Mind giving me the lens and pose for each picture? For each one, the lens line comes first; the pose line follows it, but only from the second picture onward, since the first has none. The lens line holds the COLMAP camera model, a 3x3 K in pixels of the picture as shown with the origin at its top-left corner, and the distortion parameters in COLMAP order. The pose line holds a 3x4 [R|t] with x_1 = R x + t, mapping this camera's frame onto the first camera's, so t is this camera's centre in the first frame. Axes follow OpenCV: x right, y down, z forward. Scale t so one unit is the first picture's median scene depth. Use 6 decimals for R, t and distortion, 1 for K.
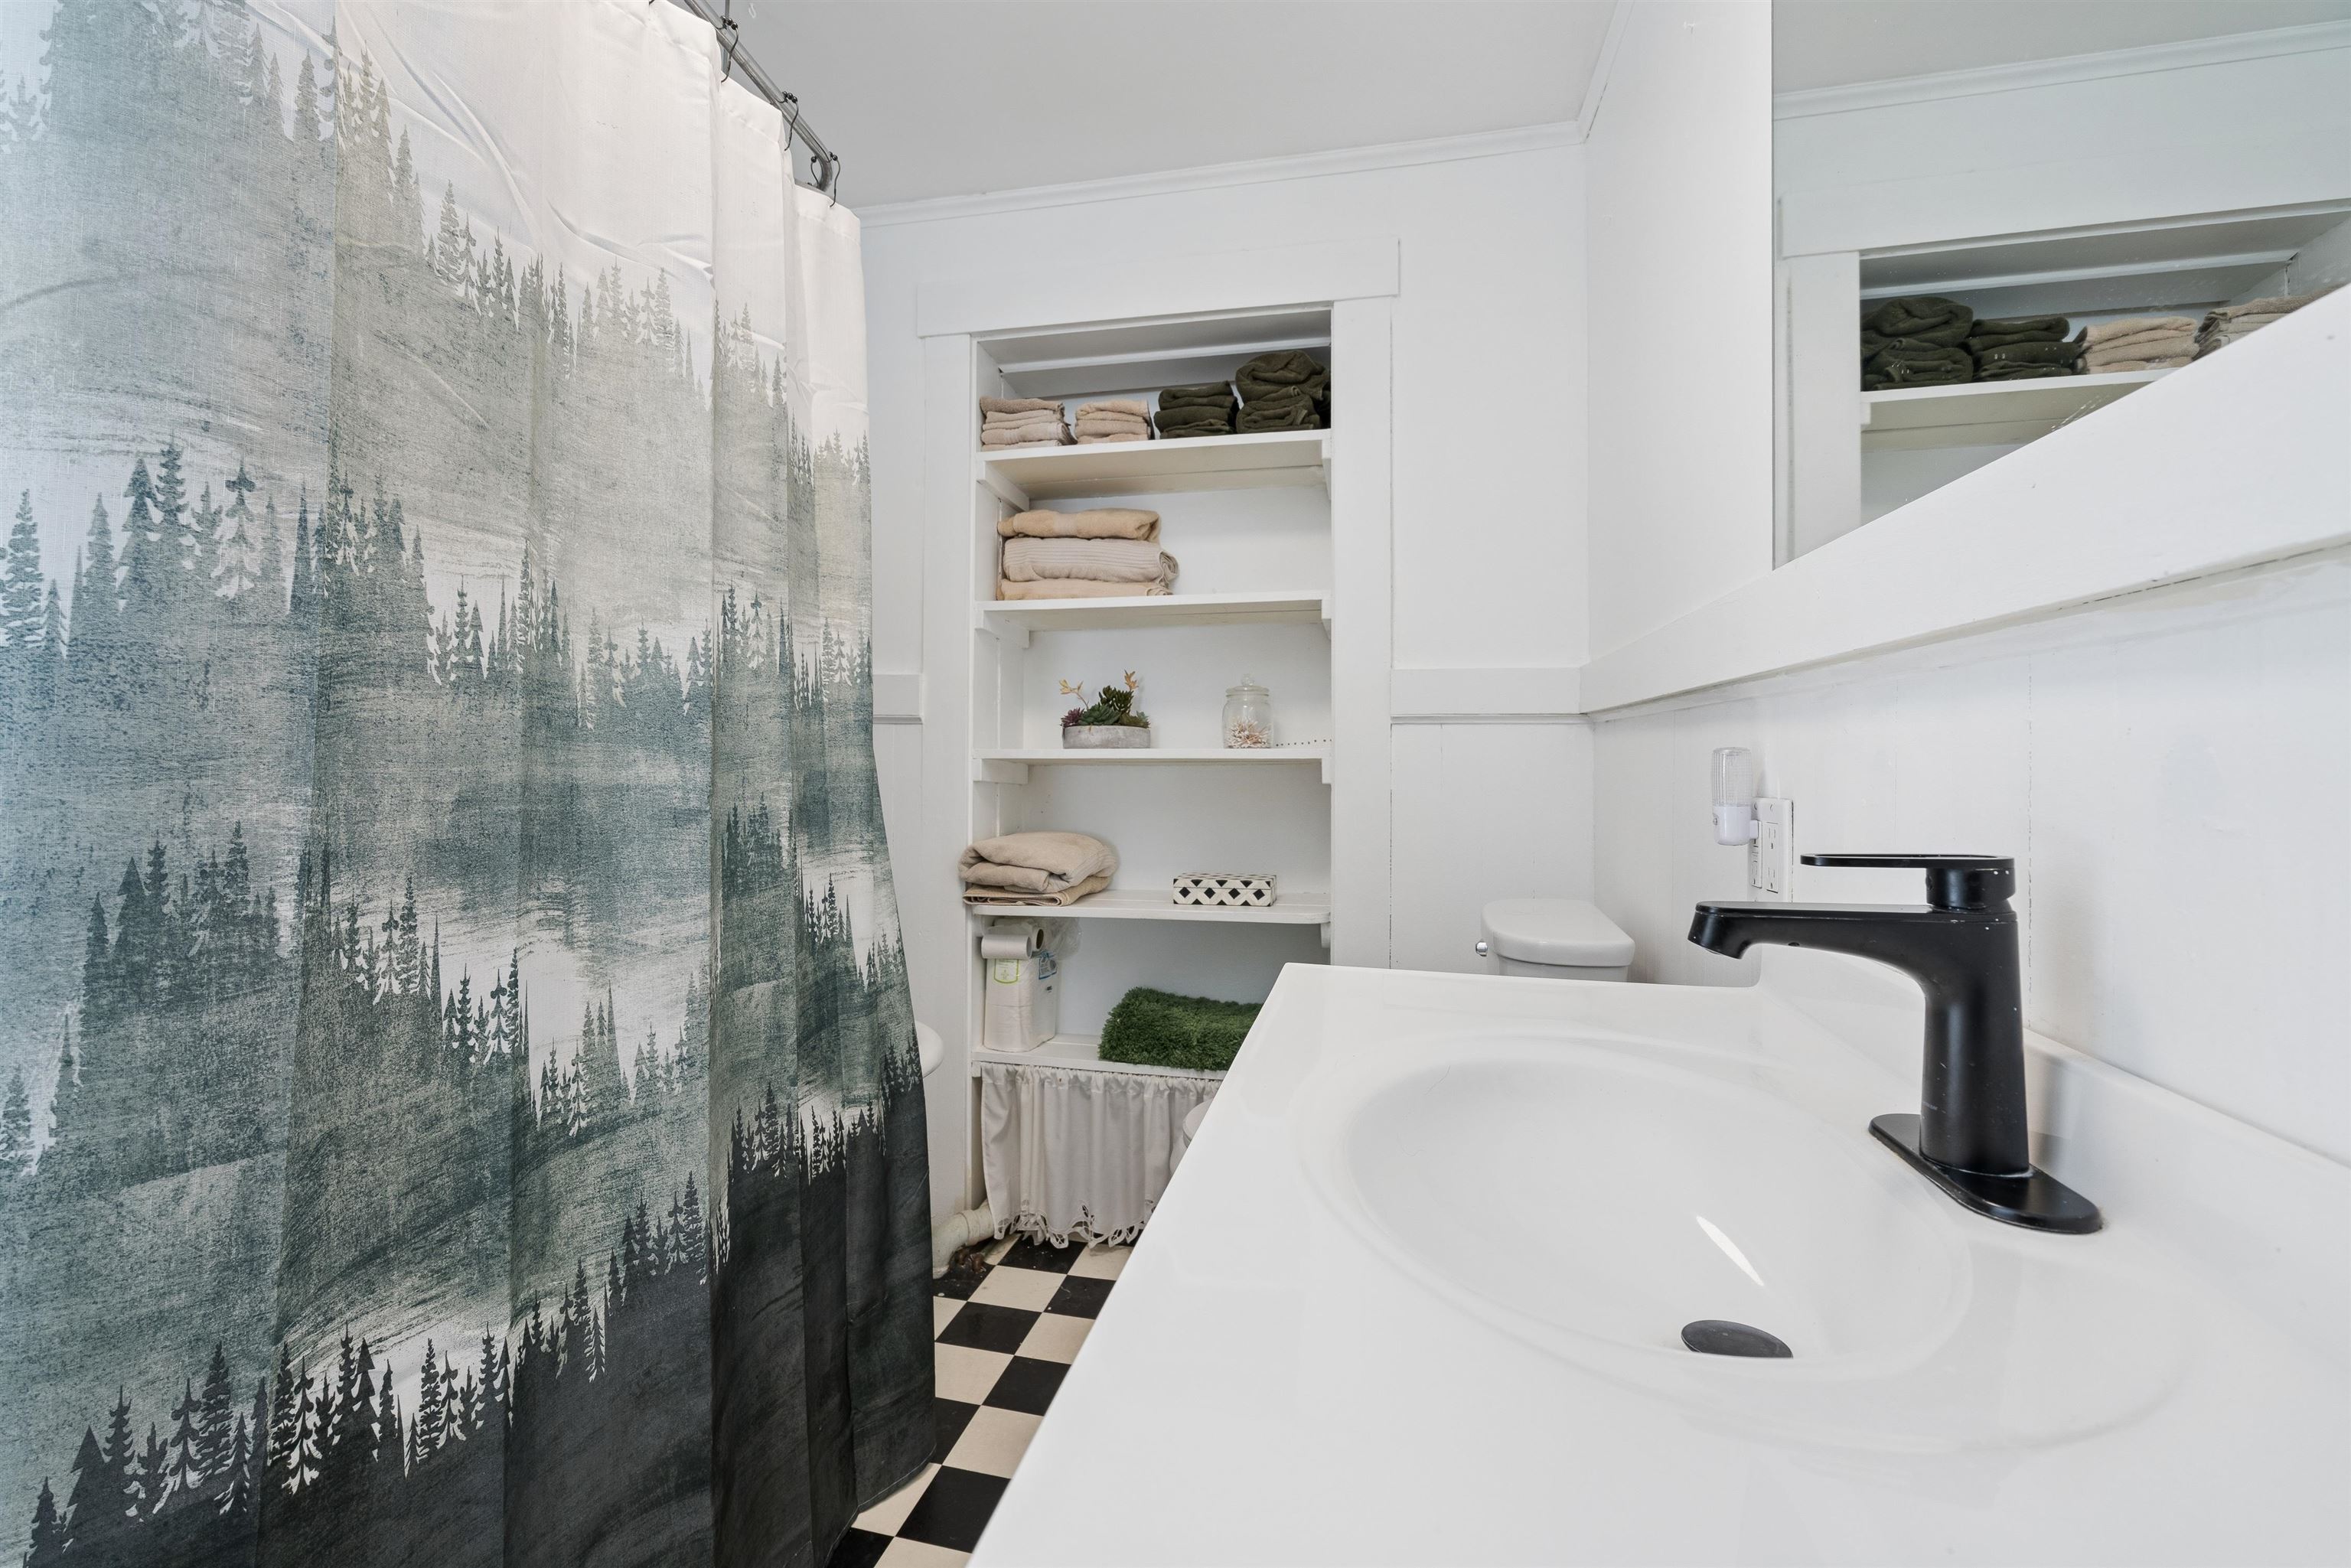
lens RADIAL K [[1066.3, 0, 1171.2], [0, 1066.3, 765.6], [0, 0, 1]] dist [-0.012553, 0.005845]
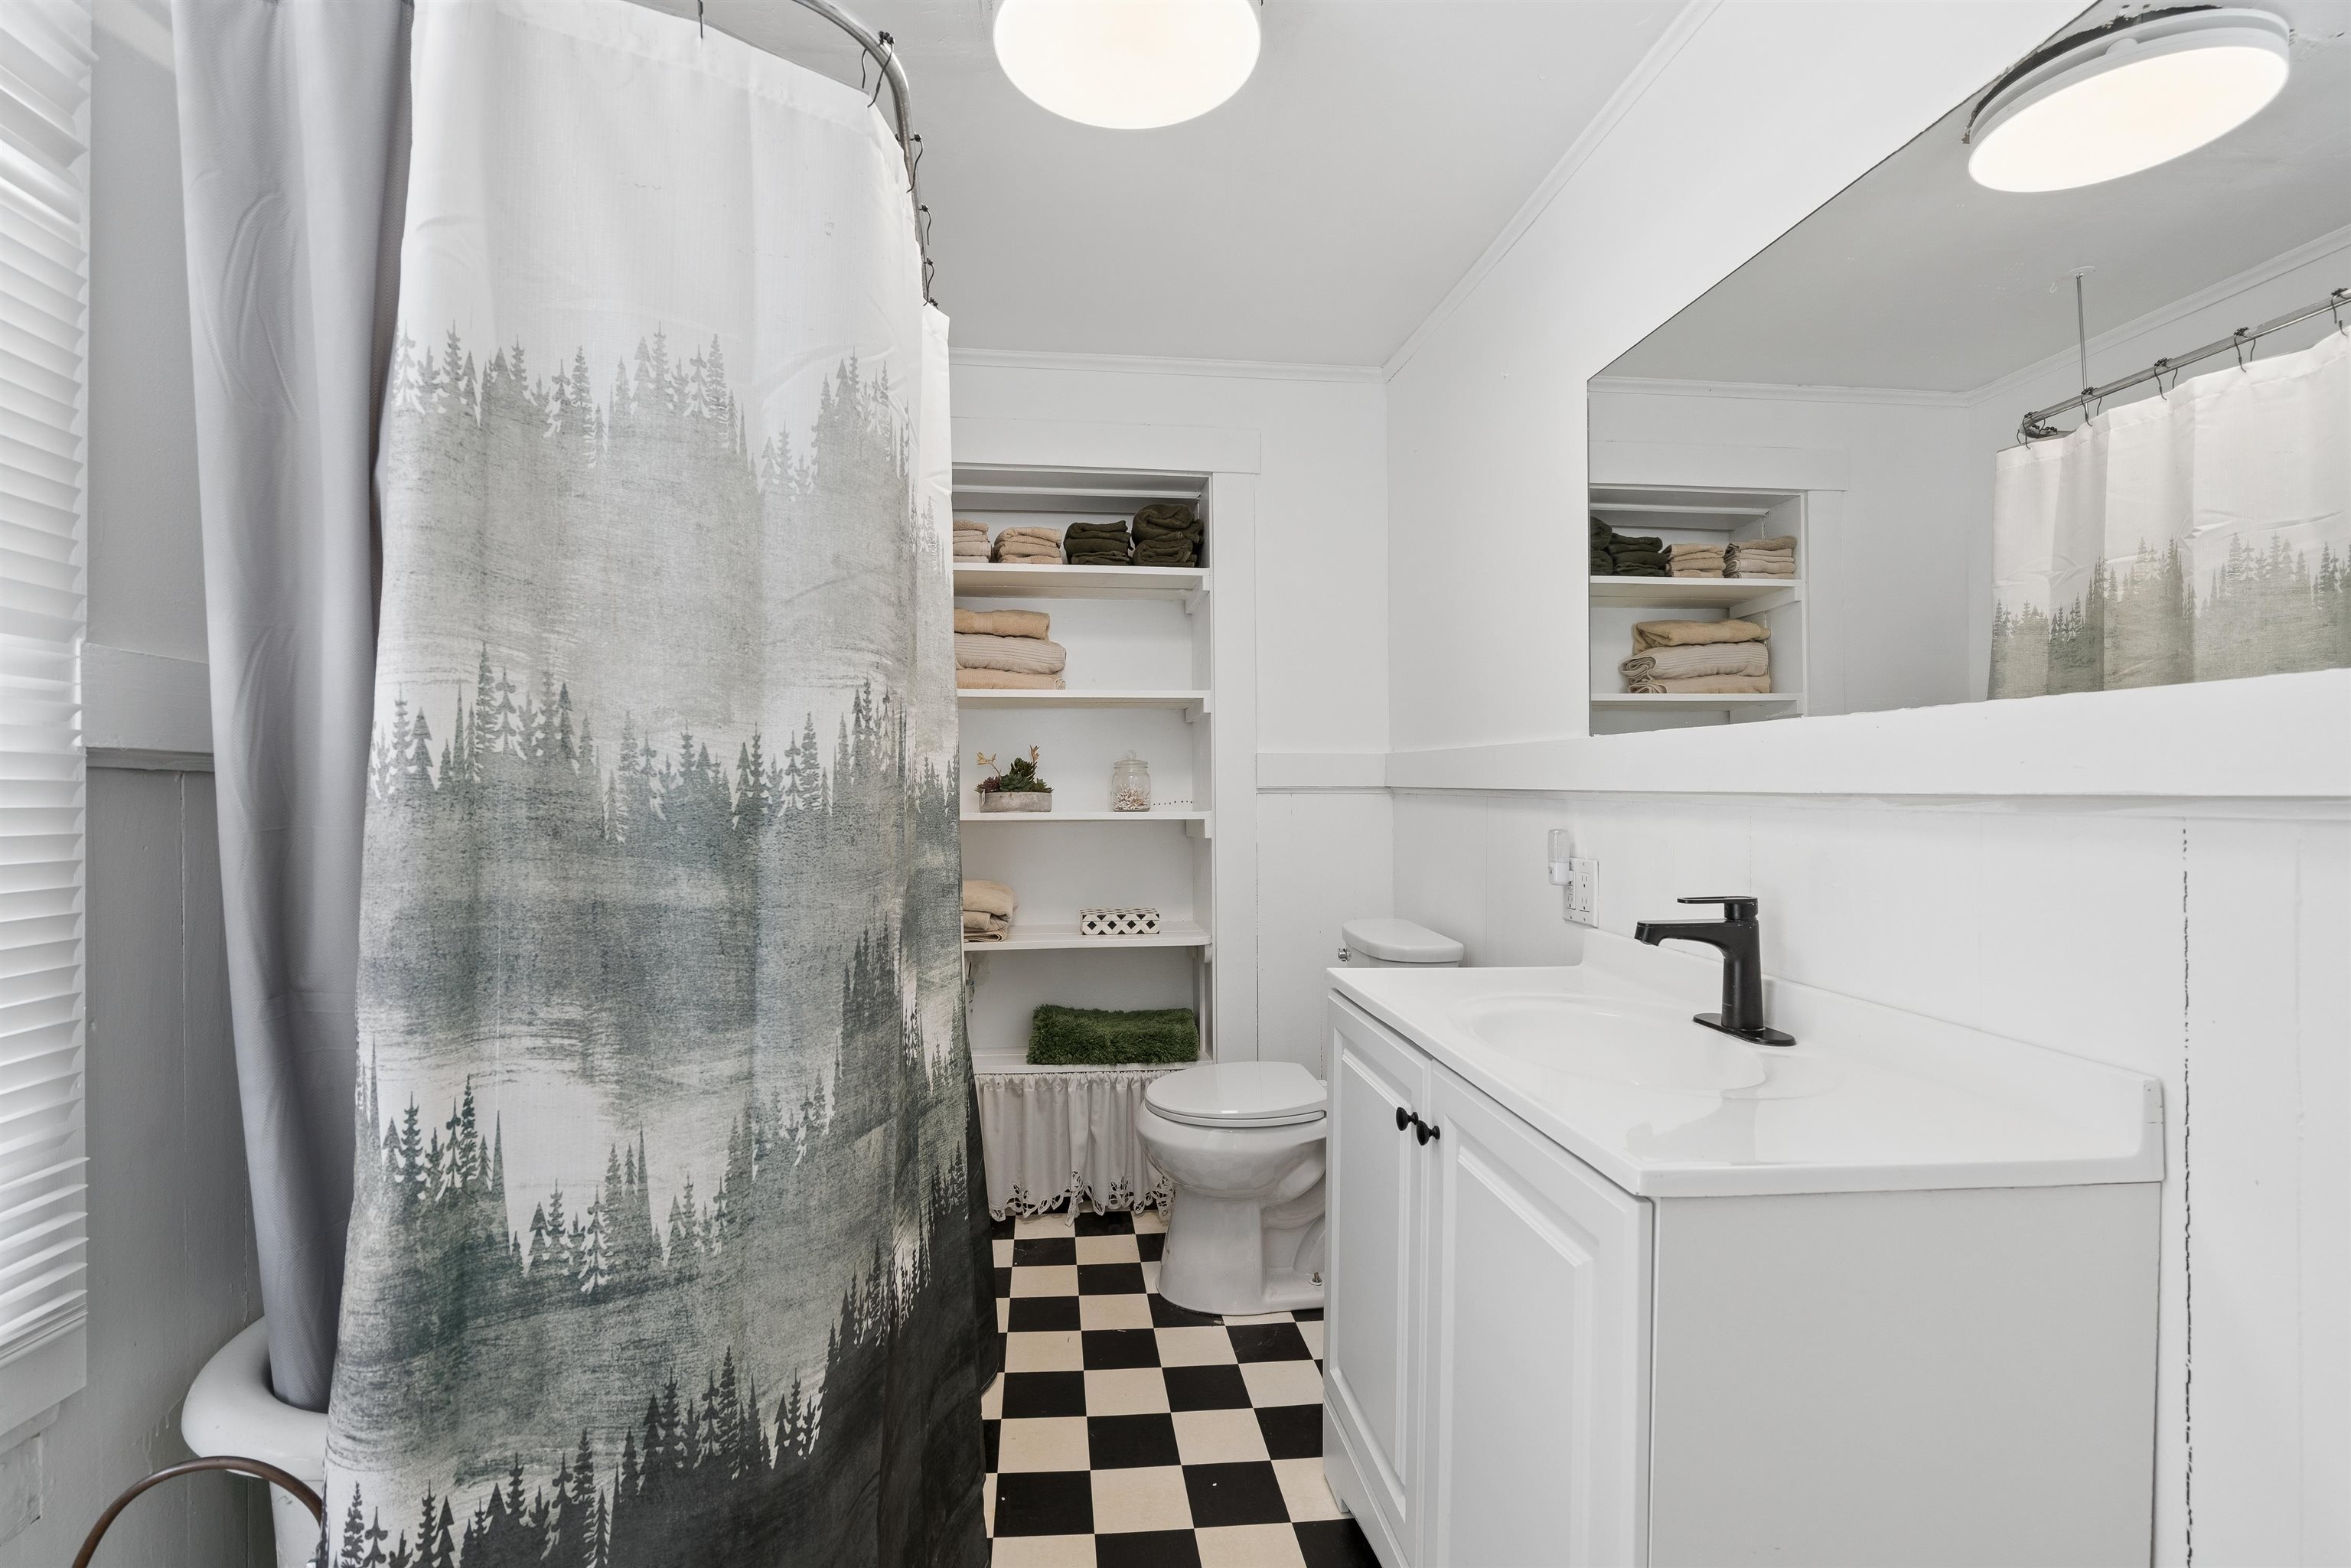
lens RADIAL K [[1060.3, 0, 1165.7], [0, 1060.3, 790.0], [0, 0, 1]] dist [-0.001039, 0.000788]
pose [[0.941511, -0.002552, 0.336971, -0.347528], [0.002458, 0.999997, 0.000707, -0.044100], [-0.336972, 0.000162, 0.941515, -0.219027]]
